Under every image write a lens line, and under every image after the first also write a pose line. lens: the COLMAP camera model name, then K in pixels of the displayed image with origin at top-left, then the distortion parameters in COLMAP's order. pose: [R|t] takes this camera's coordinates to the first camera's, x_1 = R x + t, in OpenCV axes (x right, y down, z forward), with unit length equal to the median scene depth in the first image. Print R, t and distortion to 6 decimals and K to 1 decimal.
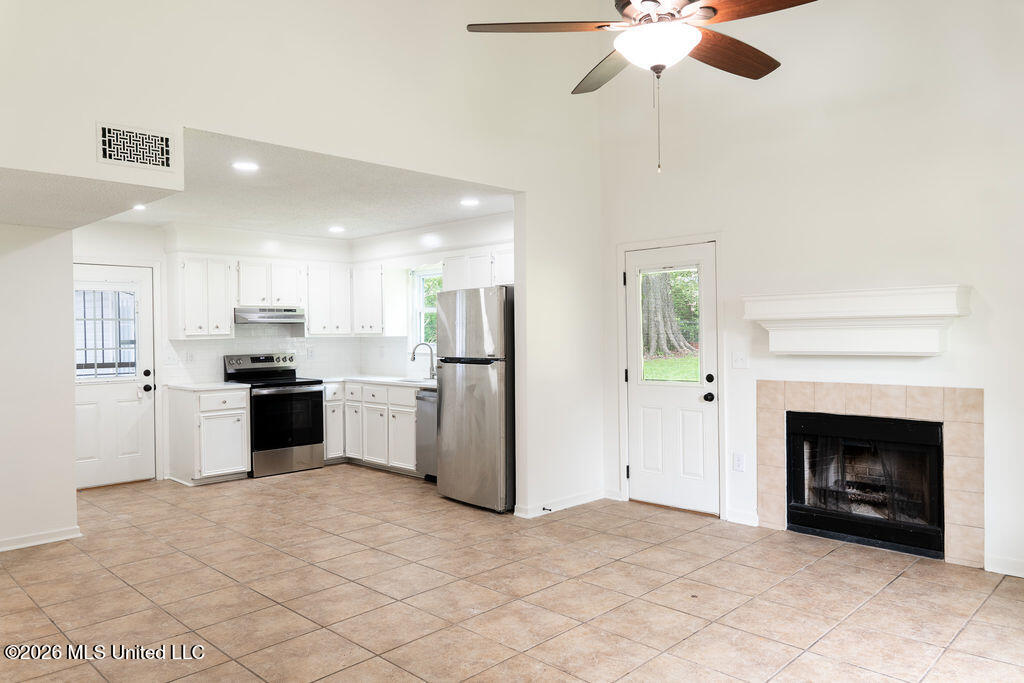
lens RADIAL K [[721.1, 0, 509.8], [0, 721.1, 340.1], [0, 0, 1]] dist [0.002963, -0.008812]
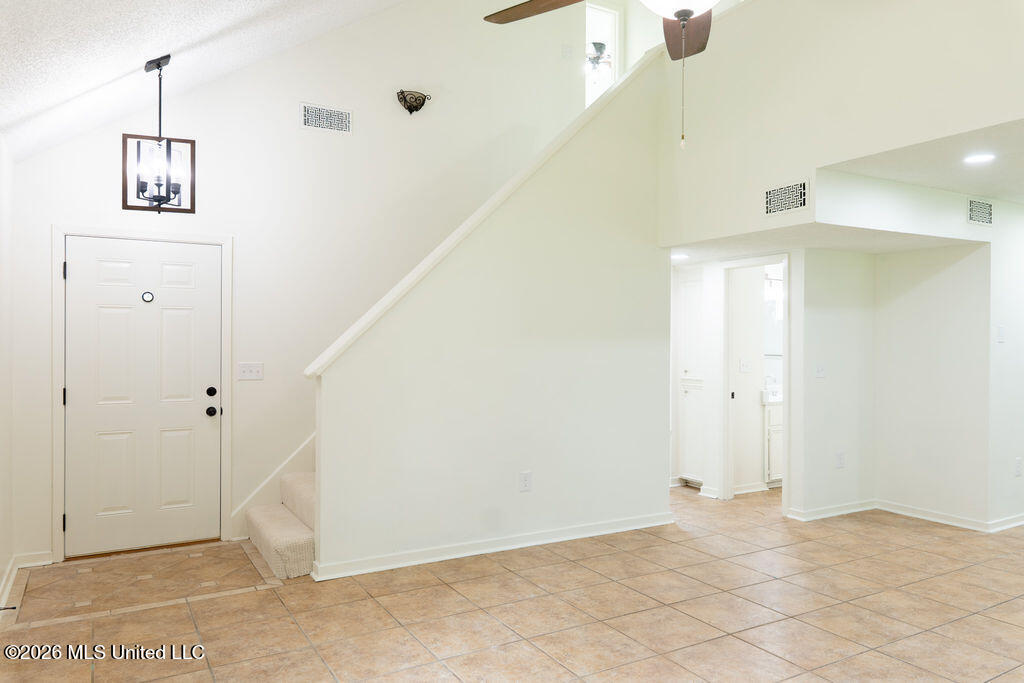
lens RADIAL K [[721.1, 0, 508.1], [0, 721.1, 342.7], [0, 0, 1]] dist [0.002963, -0.008812]
pose [[-0.287528, 0.011957, -0.957698, 0.745183], [-0.011312, 0.999810, 0.015879, -0.017572], [0.957705, 0.015399, -0.287338, 0.759952]]
